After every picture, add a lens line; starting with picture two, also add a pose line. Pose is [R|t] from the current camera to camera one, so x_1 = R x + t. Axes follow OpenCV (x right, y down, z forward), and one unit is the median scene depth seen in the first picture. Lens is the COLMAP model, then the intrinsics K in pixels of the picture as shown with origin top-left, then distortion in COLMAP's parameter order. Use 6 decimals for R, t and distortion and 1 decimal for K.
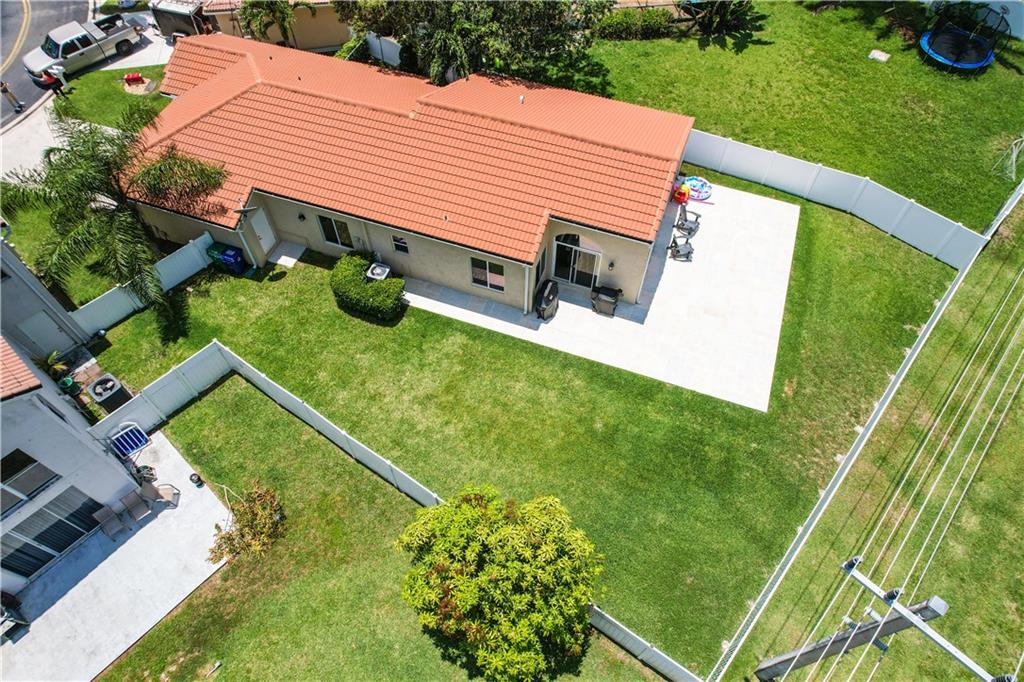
lens RADIAL K [[656.9, 0, 513.0], [0, 656.9, 342.1], [0, 0, 1]] dist [-0.030078, 0.018499]
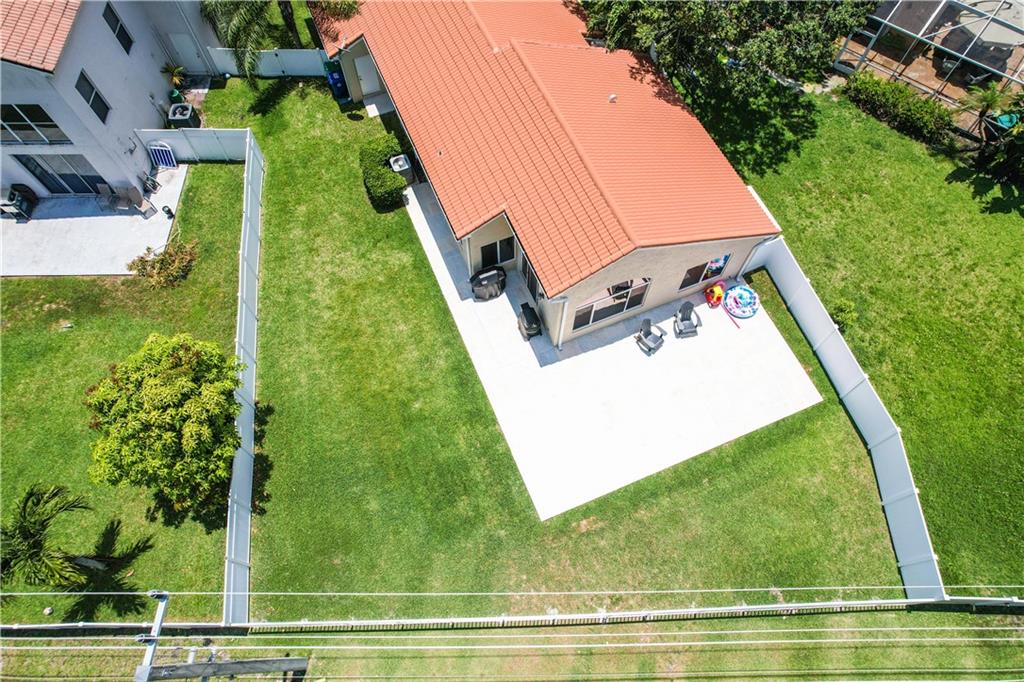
lens RADIAL K [[656.9, 0, 509.9], [0, 656.9, 339.8], [0, 0, 1]] dist [-0.030078, 0.018499]
pose [[0.677762, 0.656711, -0.330710, 0.455437], [-0.603561, 0.753777, 0.259874, -0.276127], [0.419944, 0.023471, 0.907247, 0.120136]]
